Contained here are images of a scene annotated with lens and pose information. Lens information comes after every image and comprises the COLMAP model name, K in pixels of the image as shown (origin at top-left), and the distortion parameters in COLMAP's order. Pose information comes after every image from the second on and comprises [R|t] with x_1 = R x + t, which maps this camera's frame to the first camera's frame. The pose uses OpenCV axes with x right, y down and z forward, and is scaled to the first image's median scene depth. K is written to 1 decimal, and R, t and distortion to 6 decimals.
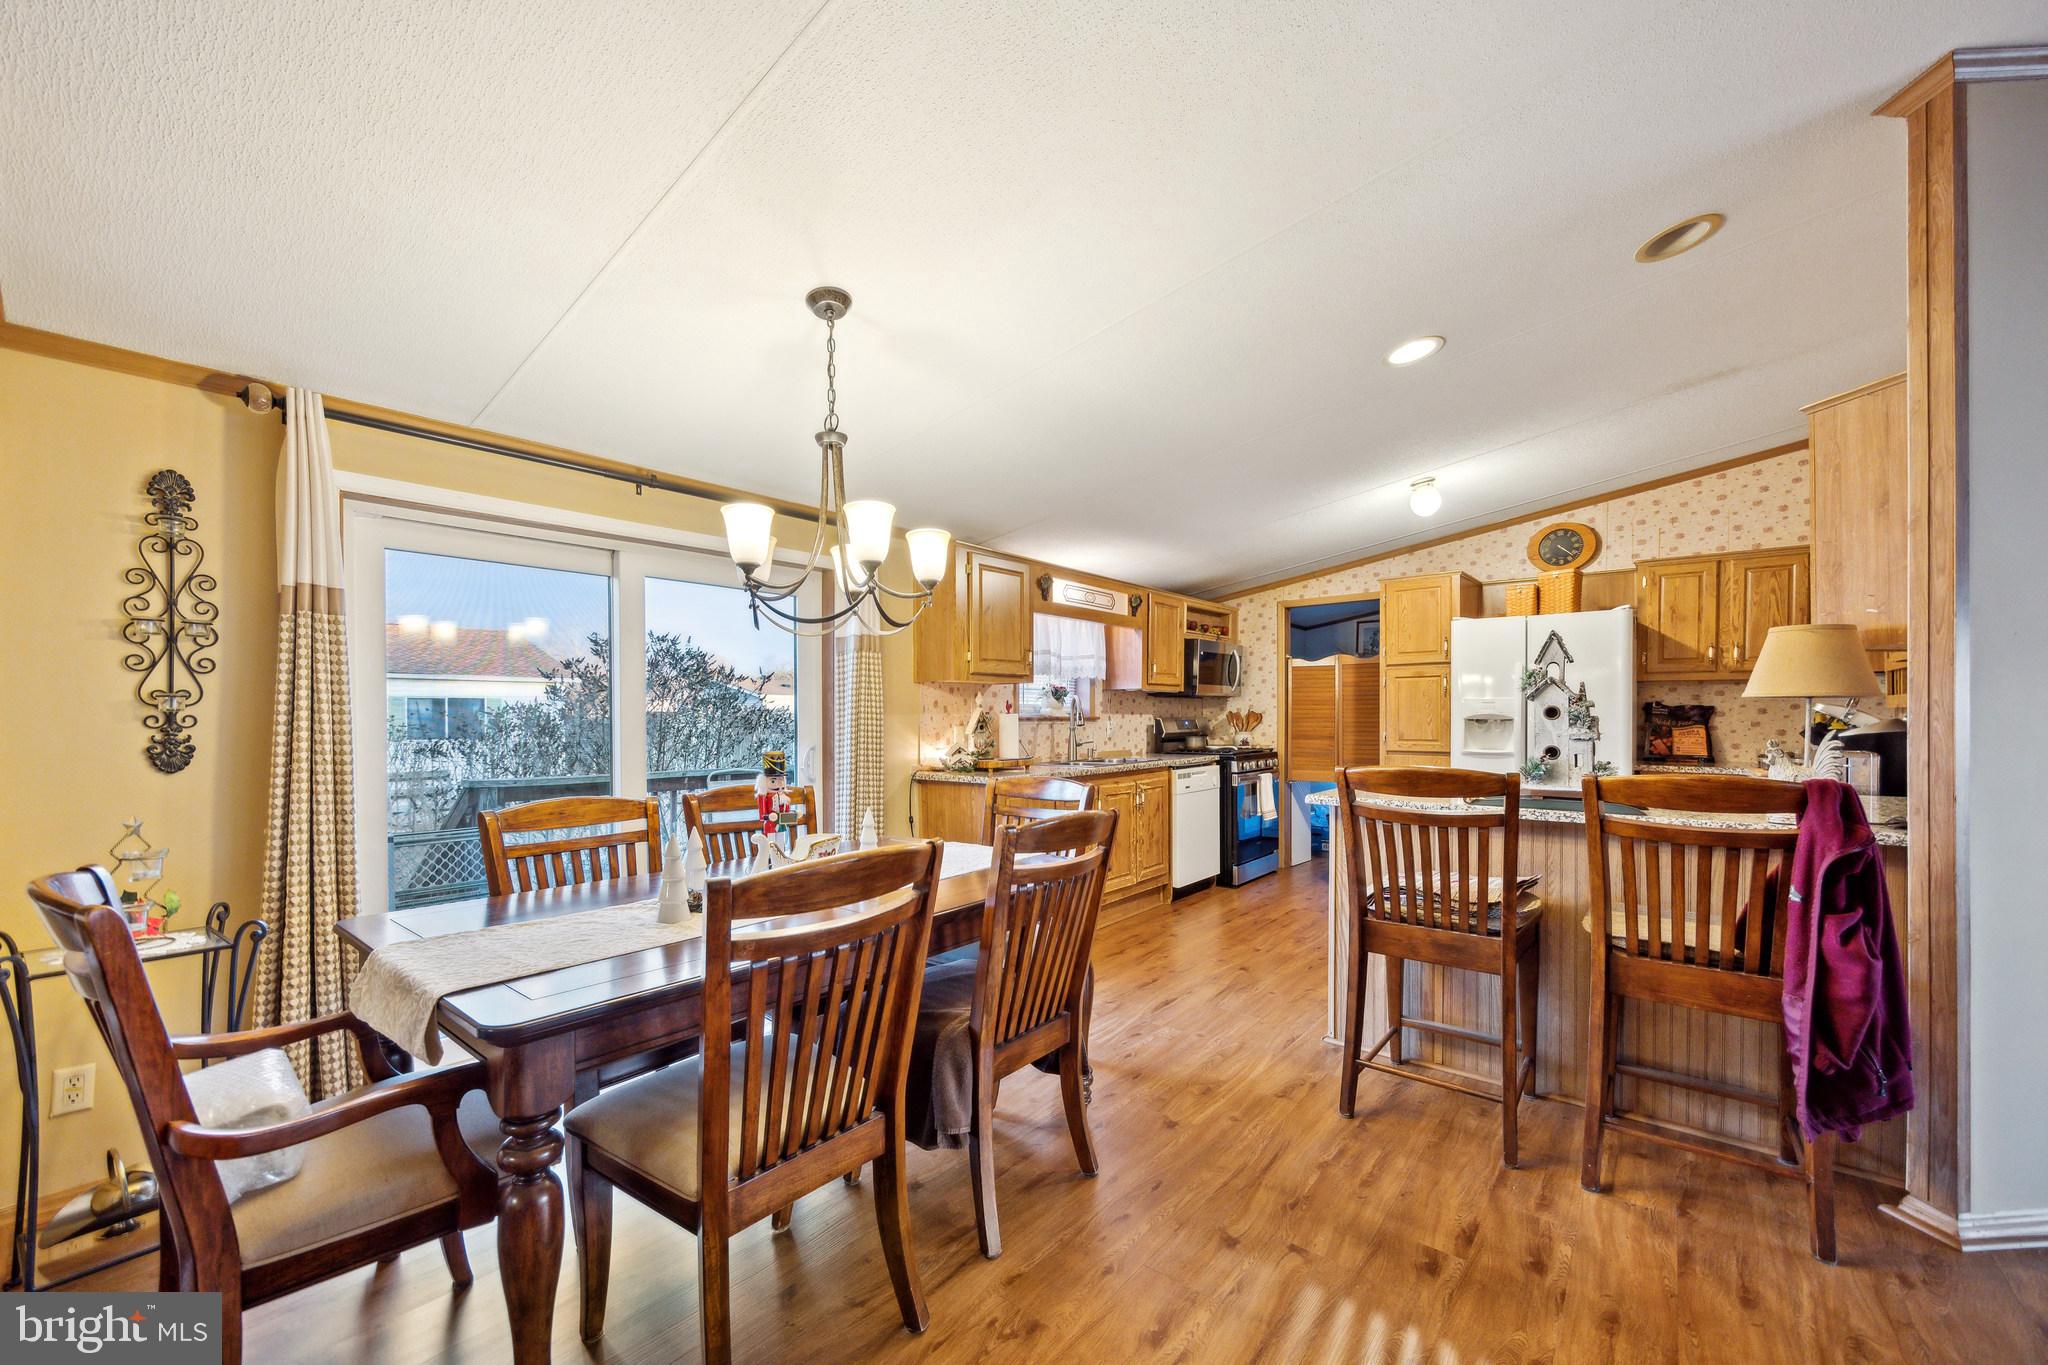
lens RADIAL K [[836.9, 0, 978.6], [0, 836.9, 738.8], [0, 0, 1]] dist [-0.000769, -0.000064]
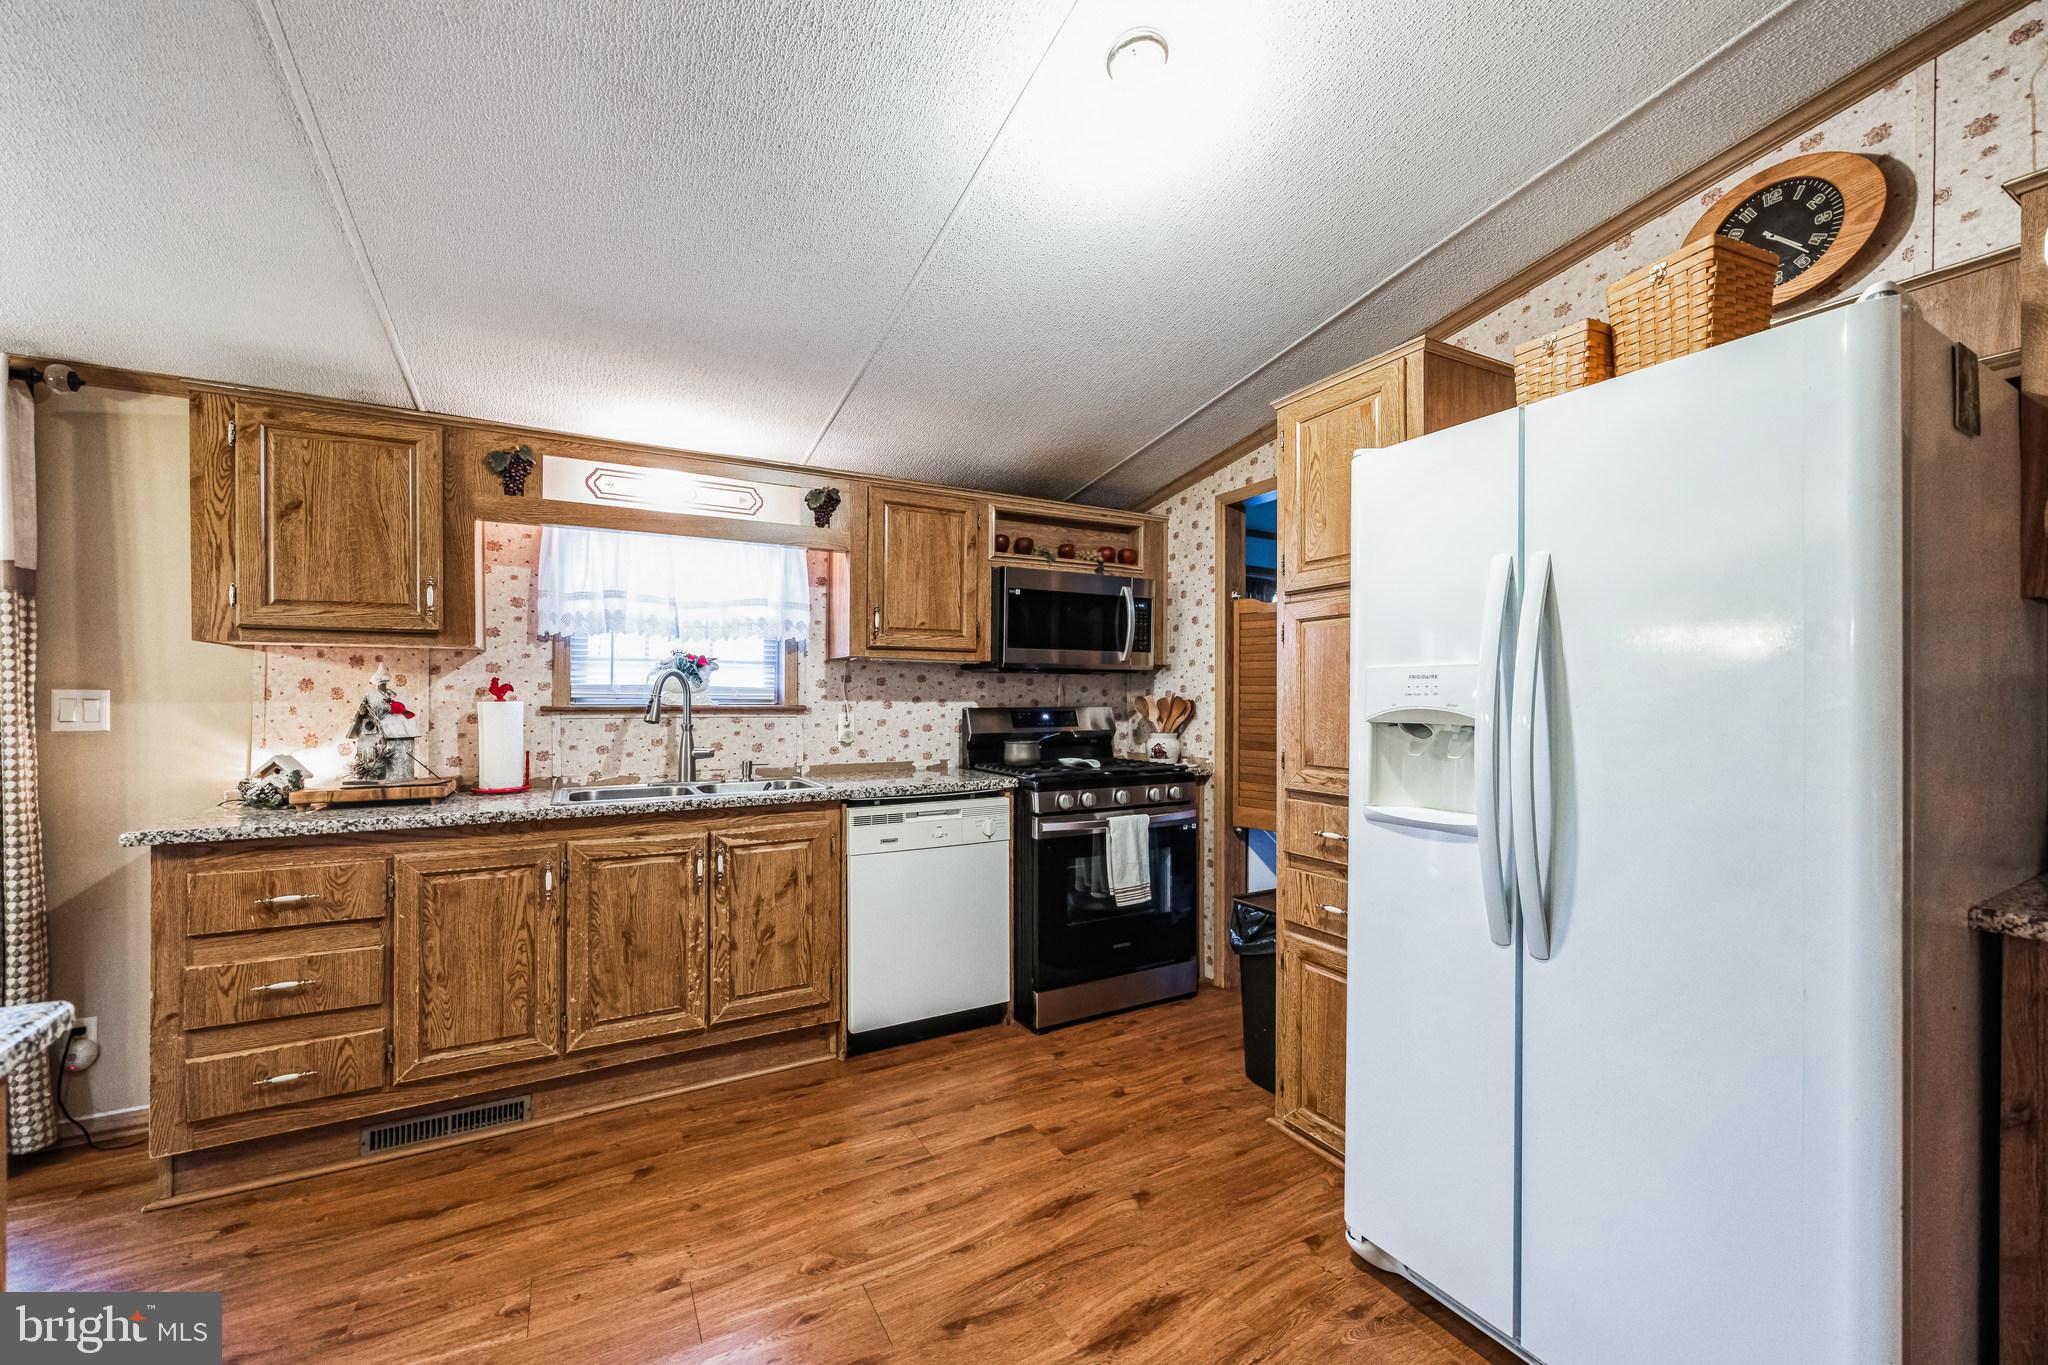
lens RADIAL K [[802.5, 0, 1019.2], [0, 802.5, 711.5], [0, 0, 1]] dist [-0.000067, 0.000019]
pose [[0.935102, 0.011473, -0.354193, 0.474872], [-0.015093, 0.999858, -0.007461, -0.019814], [0.354058, 0.012323, 0.935142, 0.522486]]
